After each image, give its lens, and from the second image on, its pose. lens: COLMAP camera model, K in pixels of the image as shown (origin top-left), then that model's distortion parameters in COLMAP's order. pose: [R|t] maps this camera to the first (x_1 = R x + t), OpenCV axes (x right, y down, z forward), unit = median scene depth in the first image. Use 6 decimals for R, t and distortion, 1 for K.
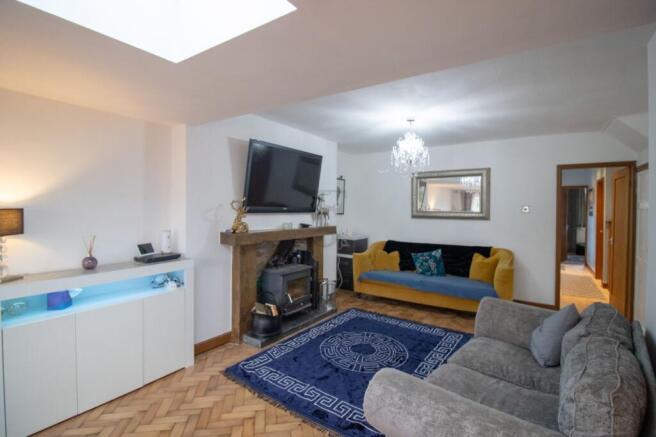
lens RADIAL K [[318.3, 0, 328.5], [0, 318.3, 211.5], [0, 0, 1]] dist [-0.003707, -0.000544]
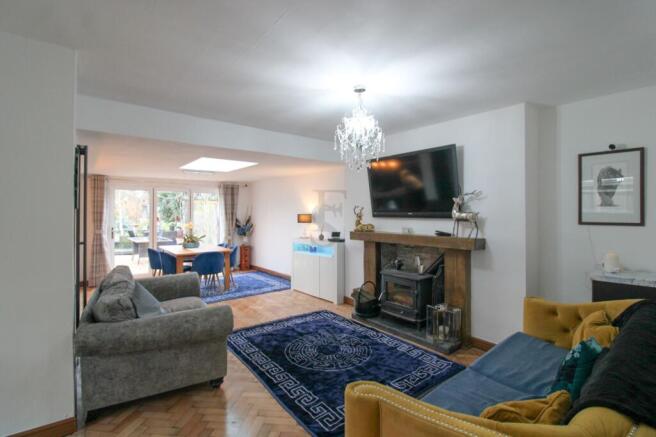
lens RADIAL K [[318.3, 0, 328.5], [0, 318.3, 211.5], [0, 0, 1]] dist [-0.003707, -0.000544]
pose [[-0.301873, -0.012930, -0.953260, 0.949363], [-0.014453, 0.999855, -0.008985, -0.002779], [0.953239, 0.011065, -0.302016, 1.129682]]
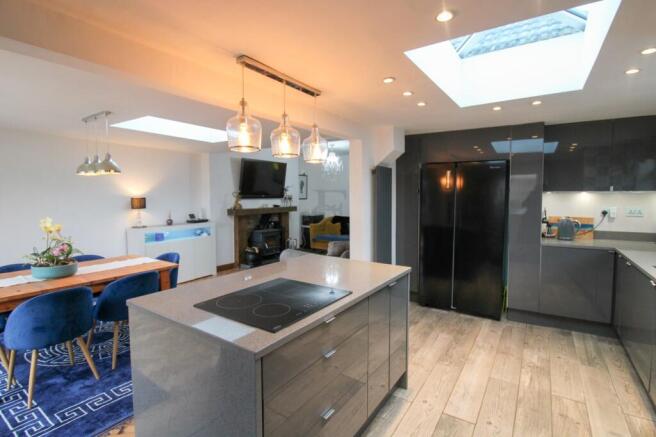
lens RADIAL K [[318.3, 0, 328.5], [0, 318.3, 211.5], [0, 0, 1]] dist [-0.003707, -0.000544]
pose [[0.999857, -0.013628, 0.009977, 0.211060], [0.013189, 0.998994, 0.042871, 0.006617], [-0.010551, -0.042734, 0.999031, -0.781754]]
